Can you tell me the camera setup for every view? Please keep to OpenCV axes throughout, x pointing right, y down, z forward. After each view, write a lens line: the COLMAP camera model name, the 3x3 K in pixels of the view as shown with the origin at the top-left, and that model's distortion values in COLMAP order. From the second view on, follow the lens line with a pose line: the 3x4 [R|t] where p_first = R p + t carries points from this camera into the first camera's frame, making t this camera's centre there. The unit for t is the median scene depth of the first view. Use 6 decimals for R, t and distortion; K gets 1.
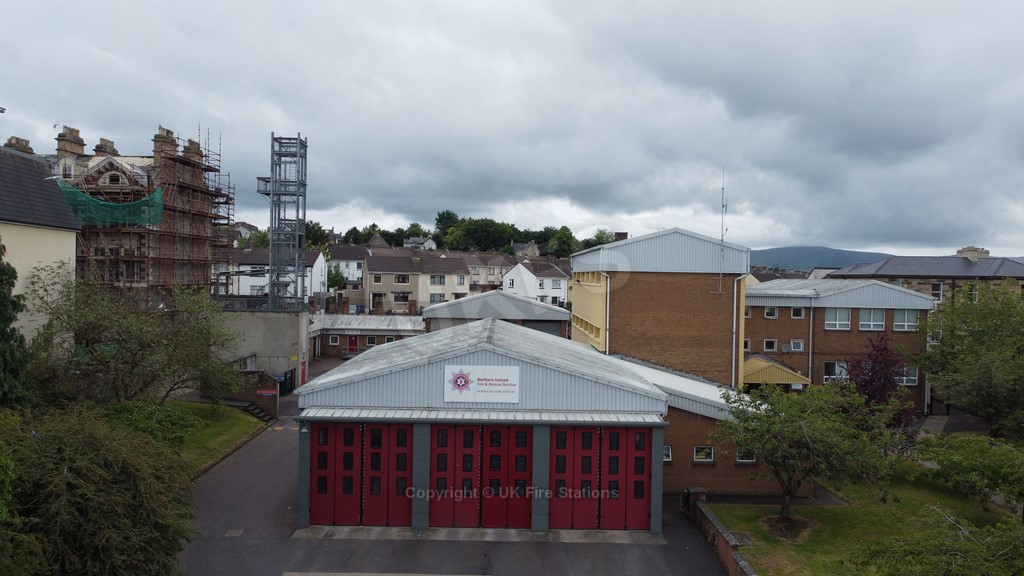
lens RADIAL K [[772.3, 0, 512.0], [0, 772.3, 288.0], [0, 0, 1]] dist [0.004578, -0.008848]
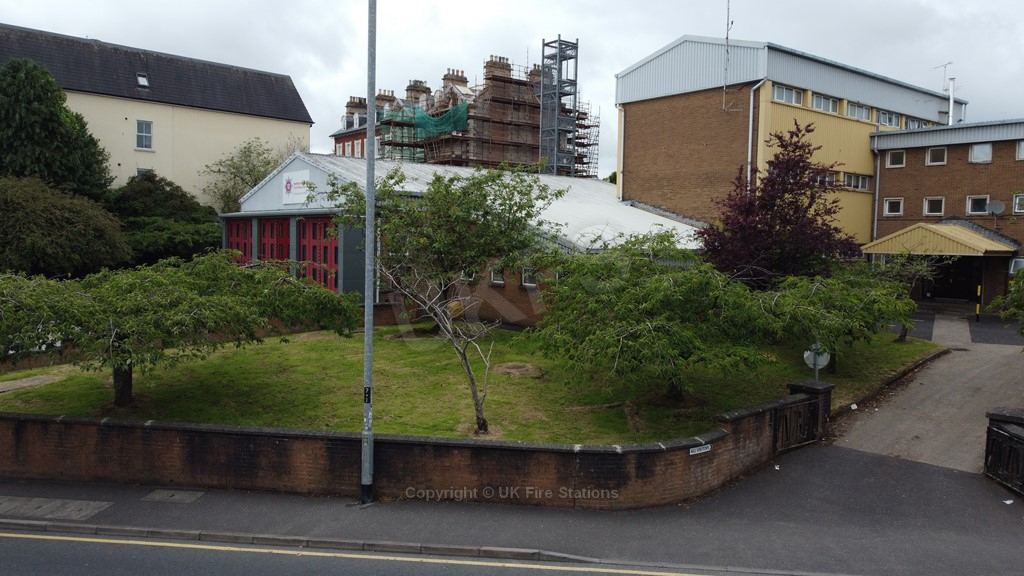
lens RADIAL K [[772.0, 0, 512.0], [0, 772.0, 288.0], [0, 0, 1]] dist [0.003053, -0.003180]
pose [[0.610169, 0.042039, -0.791155, 0.731538], [-0.021274, 0.999101, 0.036682, 0.153142], [0.791986, -0.005551, 0.610514, 0.375966]]
